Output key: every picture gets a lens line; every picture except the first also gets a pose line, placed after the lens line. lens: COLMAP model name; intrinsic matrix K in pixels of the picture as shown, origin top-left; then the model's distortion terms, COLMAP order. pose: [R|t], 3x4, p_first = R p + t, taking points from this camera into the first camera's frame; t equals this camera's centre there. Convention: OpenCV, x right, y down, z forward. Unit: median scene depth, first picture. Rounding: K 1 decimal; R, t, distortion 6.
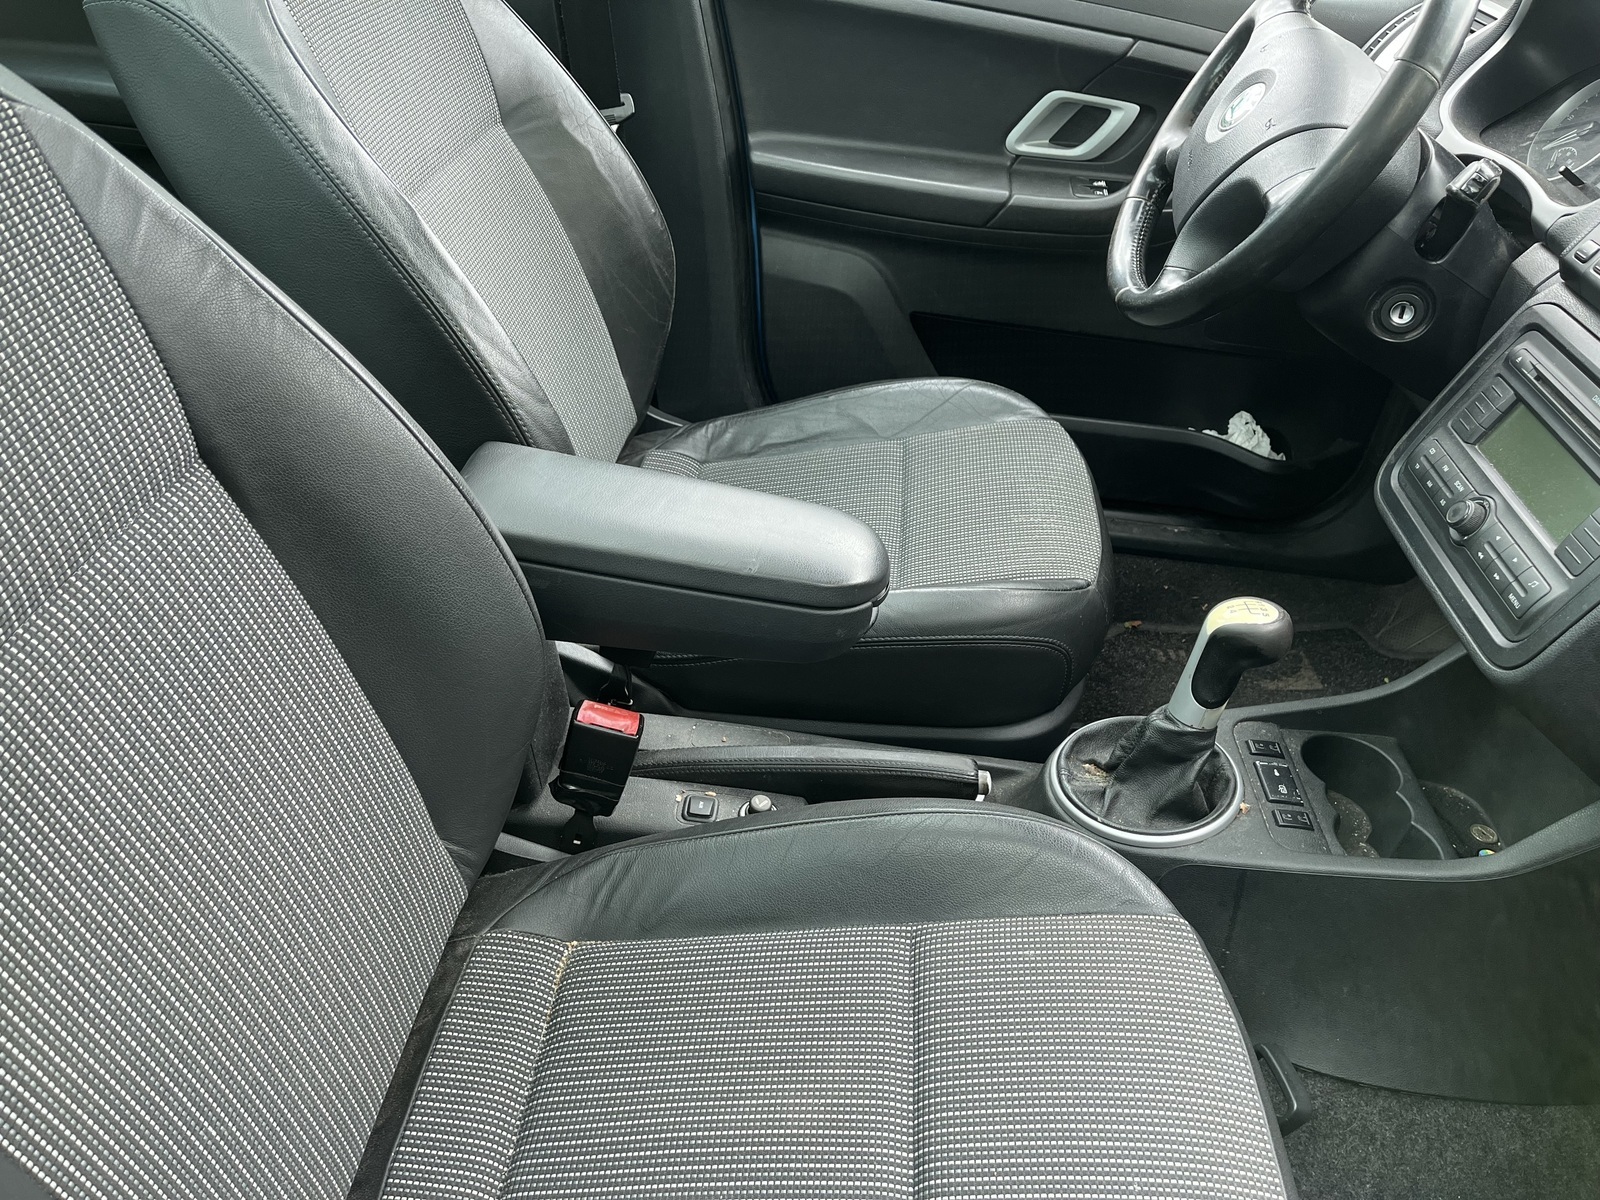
lens RADIAL K [[1165.9, 0, 800.0], [0, 1165.9, 600.0], [0, 0, 1]] dist [0.019749, -0.001450]
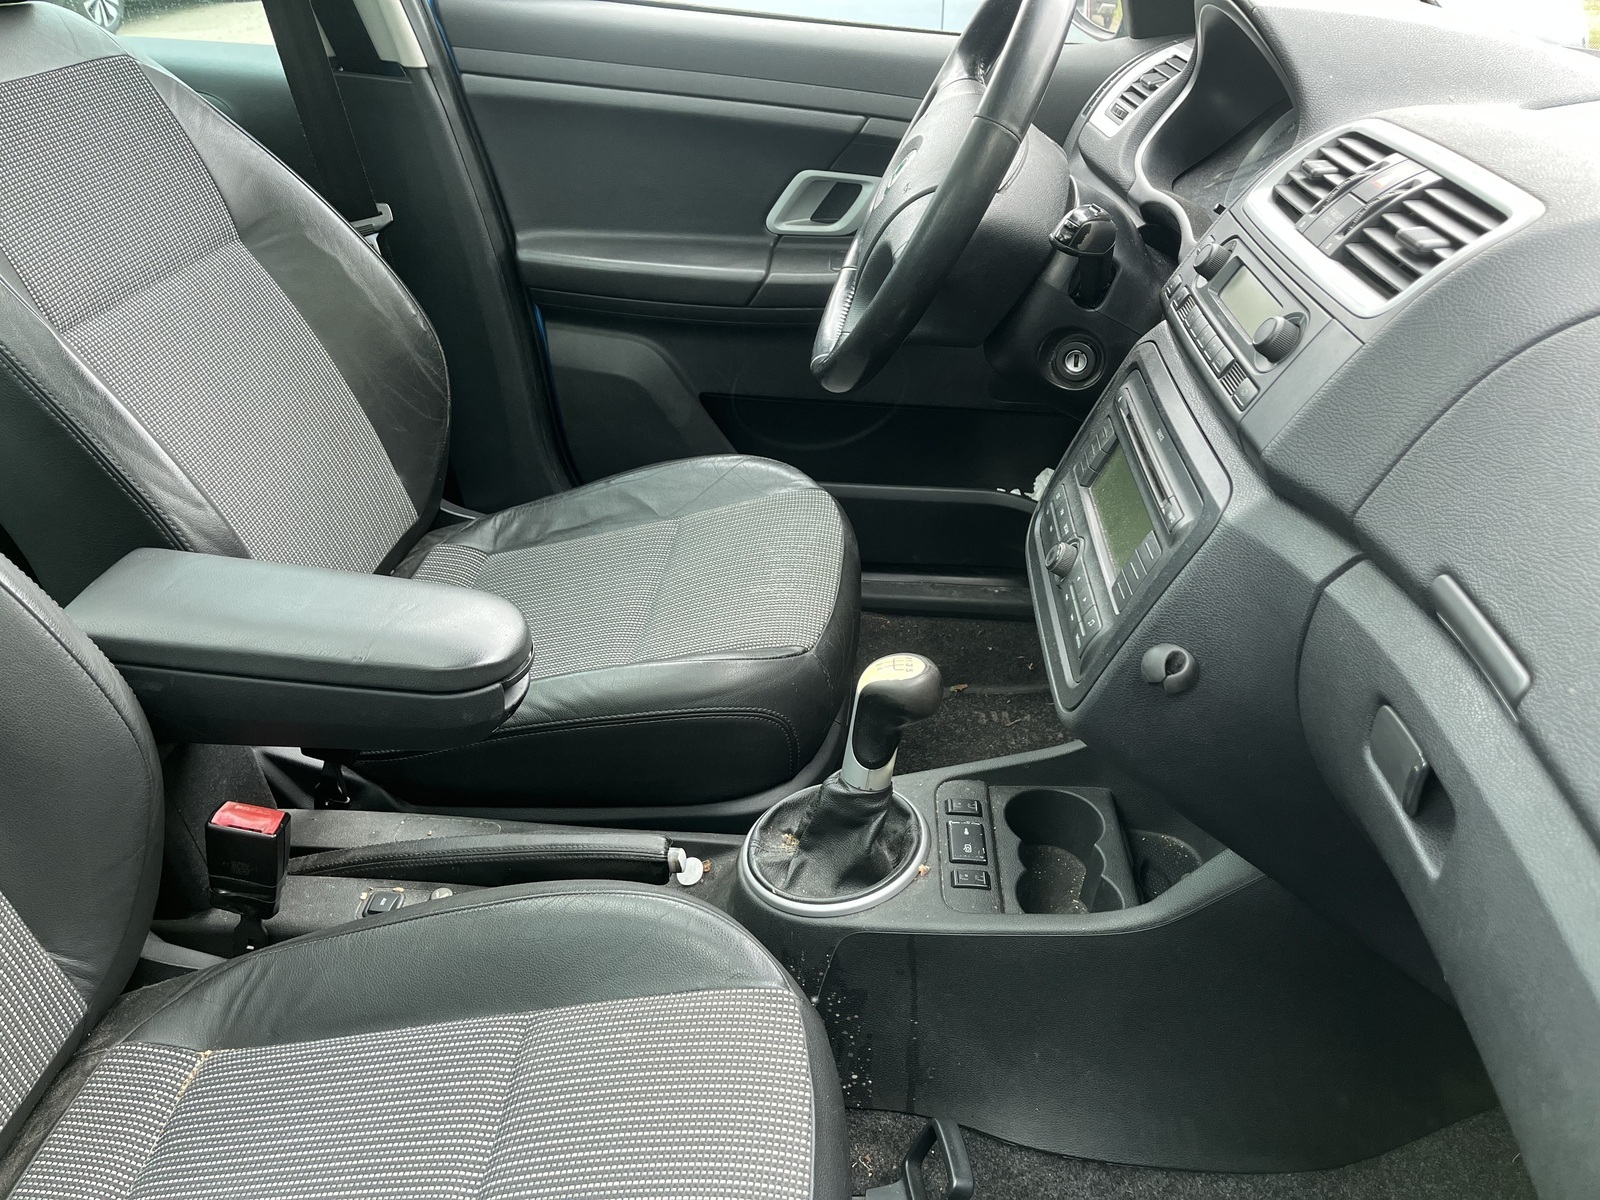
lens RADIAL K [[1167.1, 0, 800.0], [0, 1167.1, 600.0], [0, 0, 1]] dist [0.061178, -0.099632]
pose [[0.997500, -0.065290, -0.027020, 0.275783], [0.063143, 0.995267, -0.073869, 0.016781], [0.031715, 0.071978, 0.996902, 0.007439]]
